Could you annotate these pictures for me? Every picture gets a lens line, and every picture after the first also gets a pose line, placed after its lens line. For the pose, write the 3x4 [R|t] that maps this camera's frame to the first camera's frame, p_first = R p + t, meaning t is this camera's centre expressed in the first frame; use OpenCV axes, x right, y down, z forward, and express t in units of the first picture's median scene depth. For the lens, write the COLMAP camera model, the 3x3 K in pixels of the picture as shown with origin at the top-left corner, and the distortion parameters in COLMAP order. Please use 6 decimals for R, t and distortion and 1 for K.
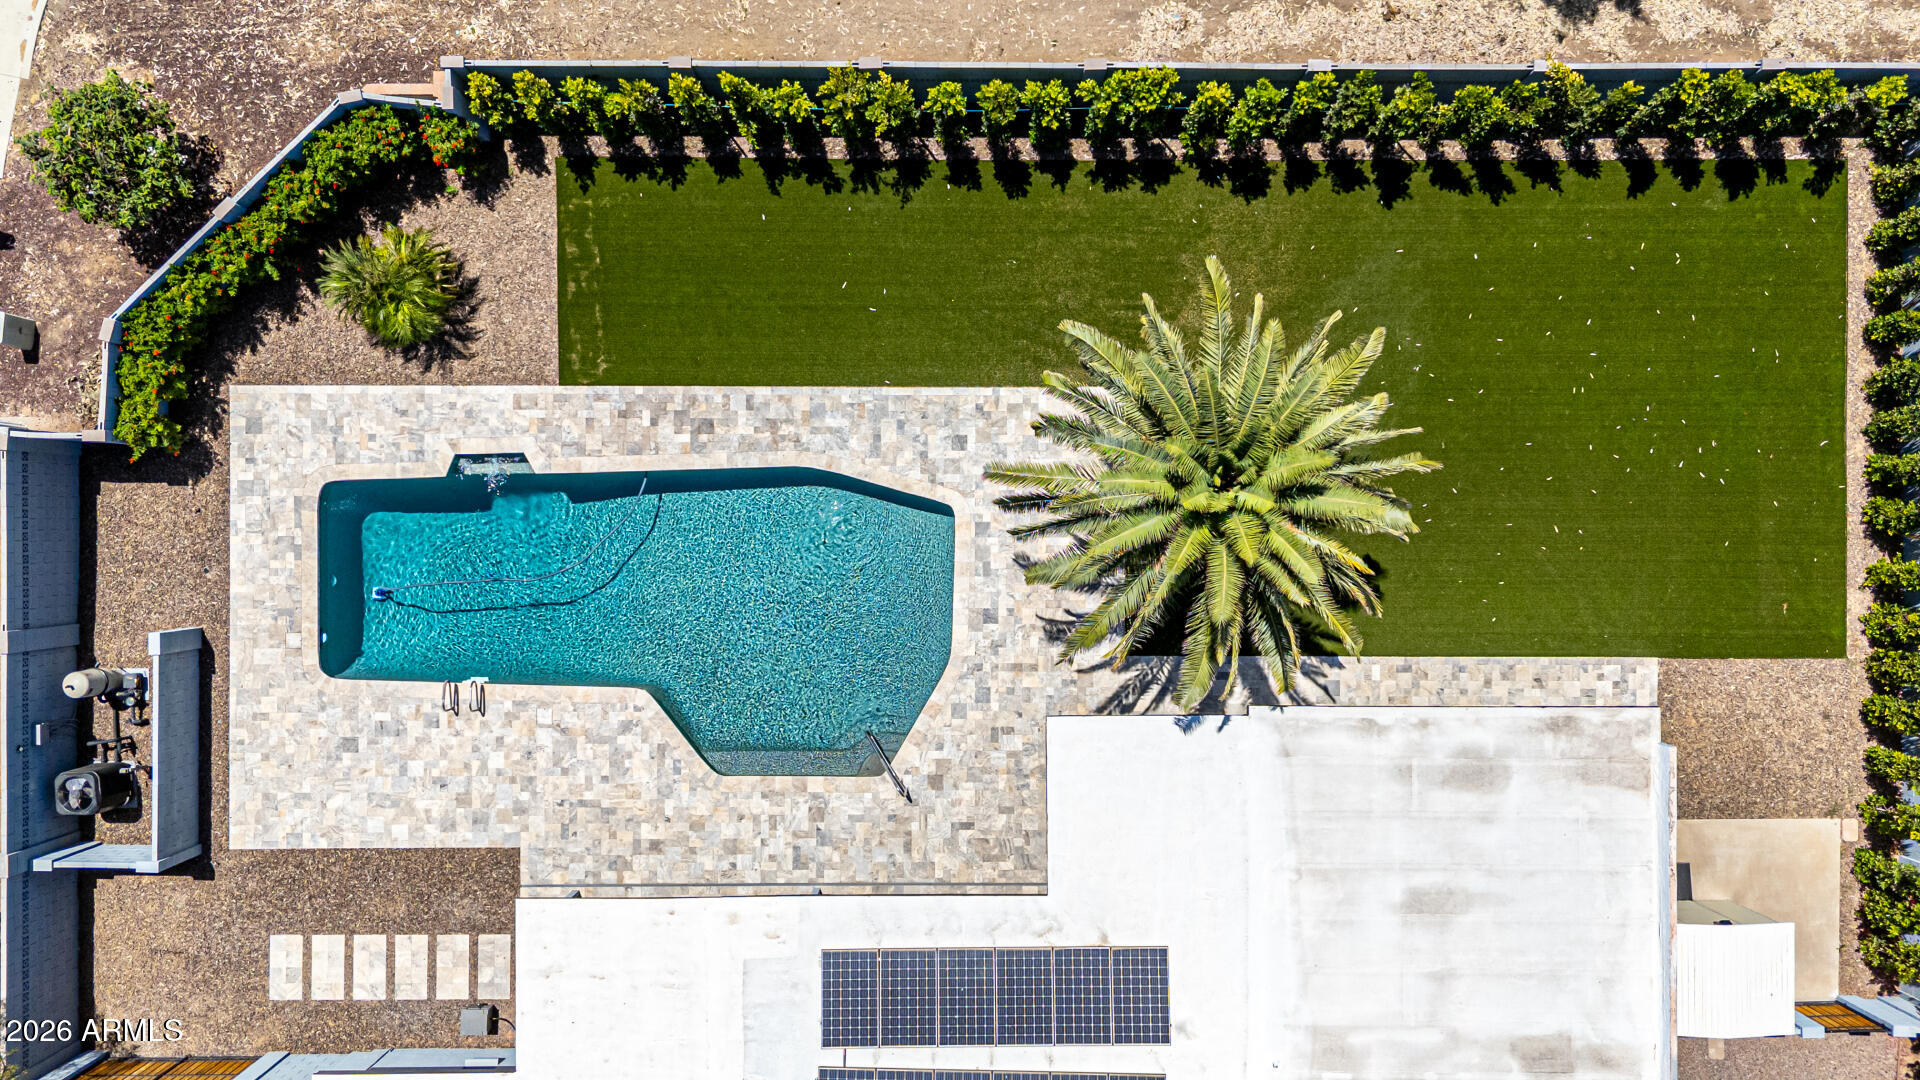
lens RADIAL K [[1403.3, 0, 970.7], [0, 1403.3, 544.5], [0, 0, 1]] dist [0.065250, -0.072570]
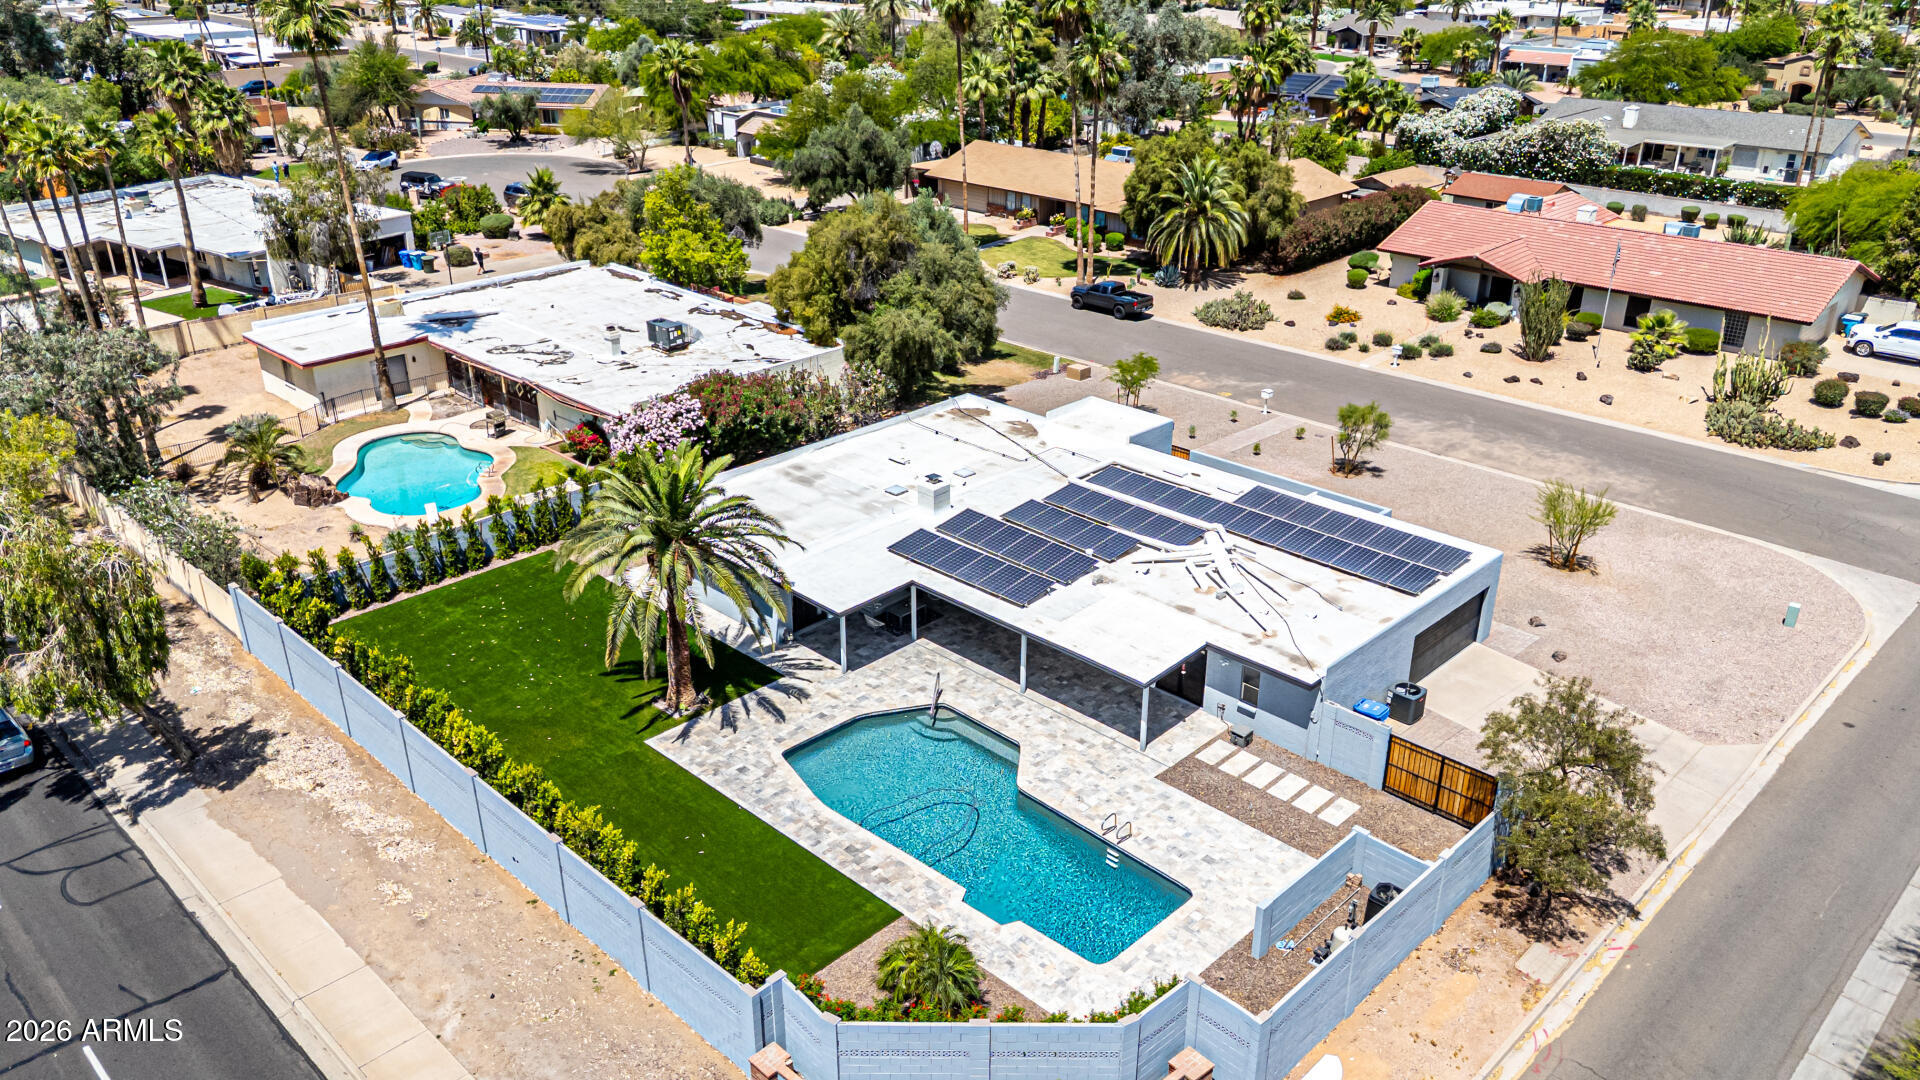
lens RADIAL K [[1403.3, 0, 970.7], [0, 1403.3, 544.5], [0, 0, 1]] dist [0.065250, -0.072570]
pose [[-0.722230, -0.288325, 0.628692, -1.025460], [0.691567, -0.286639, 0.663003, -0.807099], [-0.010953, 0.913623, 0.406416, 0.191754]]
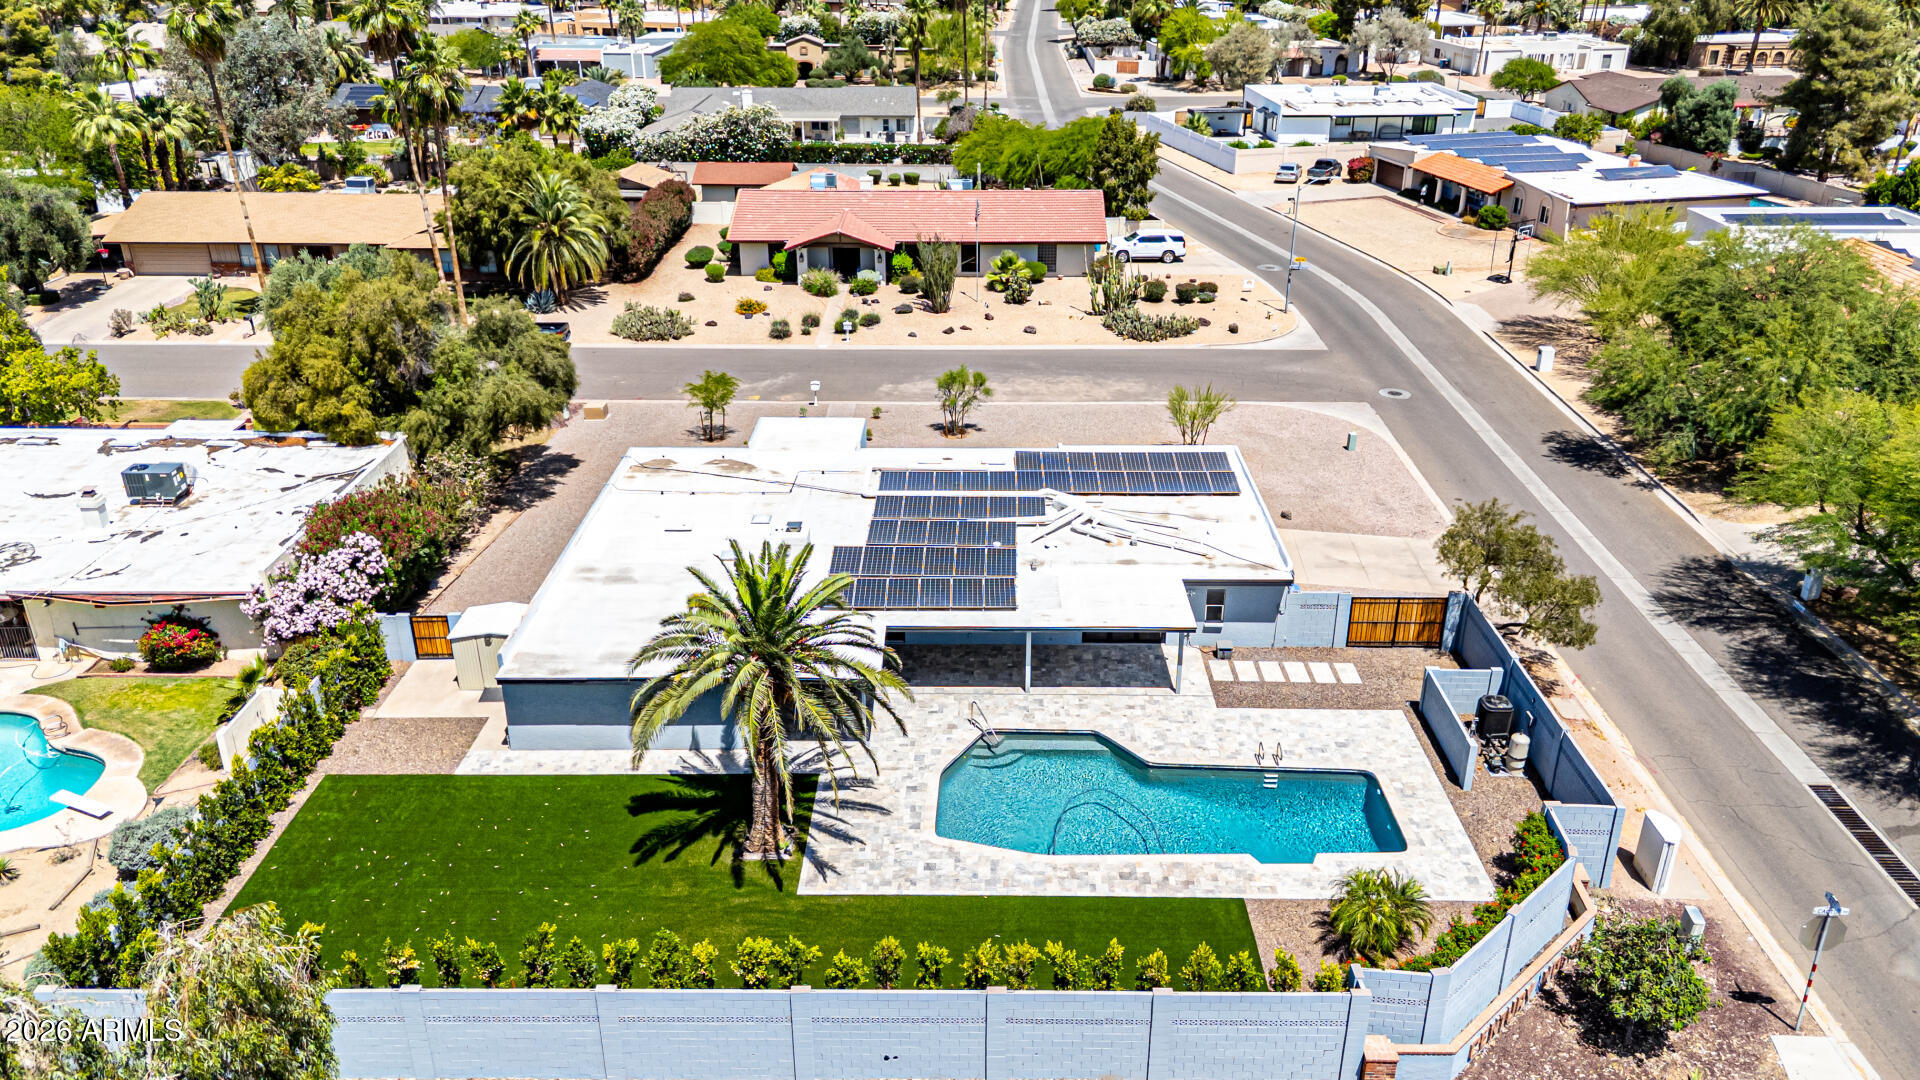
lens RADIAL K [[1403.3, 0, 970.7], [0, 1403.3, 544.5], [0, 0, 1]] dist [0.065250, -0.072570]
pose [[-0.999997, 0.001506, 0.001738, -0.048223], [0.000986, -0.402267, 0.915522, -1.148241], [0.002078, 0.915521, 0.402265, 0.199127]]
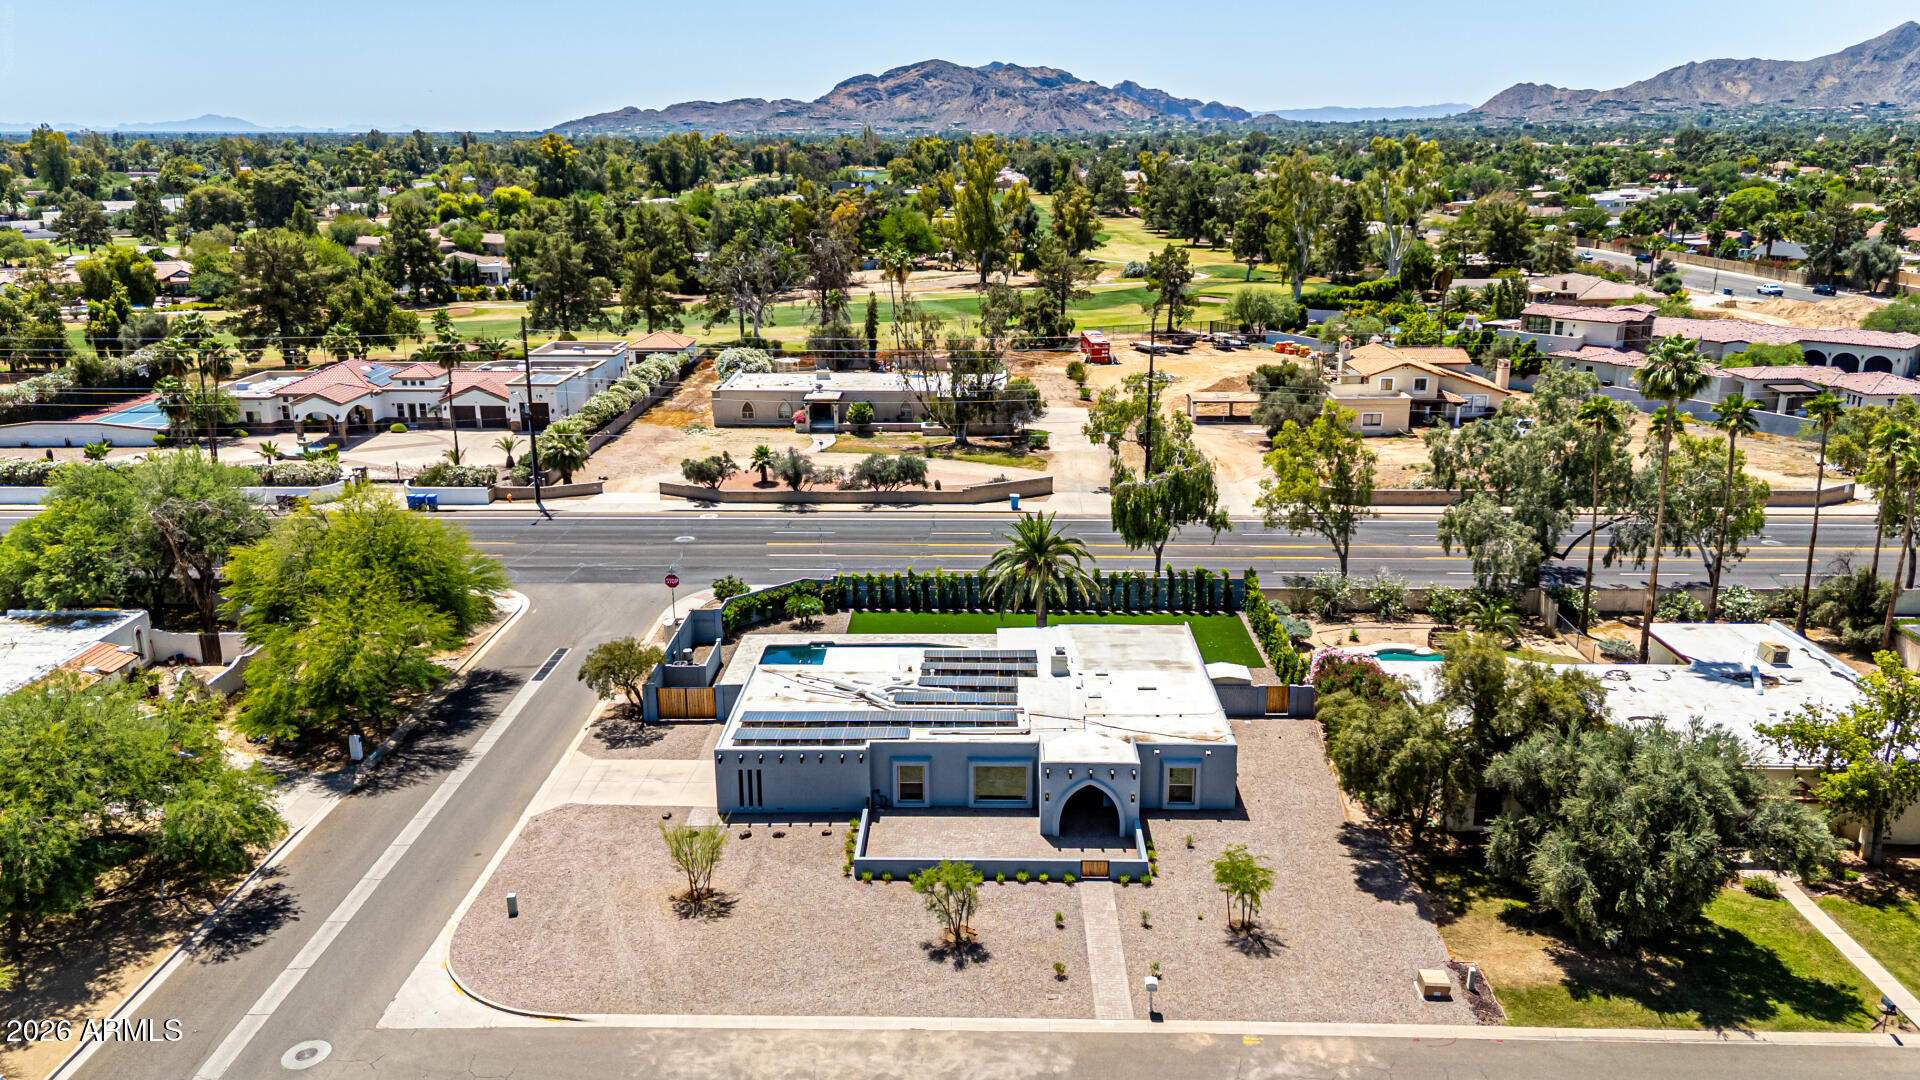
lens RADIAL K [[1403.3, 0, 970.7], [0, 1403.3, 544.5], [0, 0, 1]] dist [0.065250, -0.072570]
pose [[0.999959, 0.002728, -0.008626, 0.014298], [-0.009047, 0.301716, -0.953355, 2.850300], [0.000002, 0.953394, 0.301728, -0.147545]]
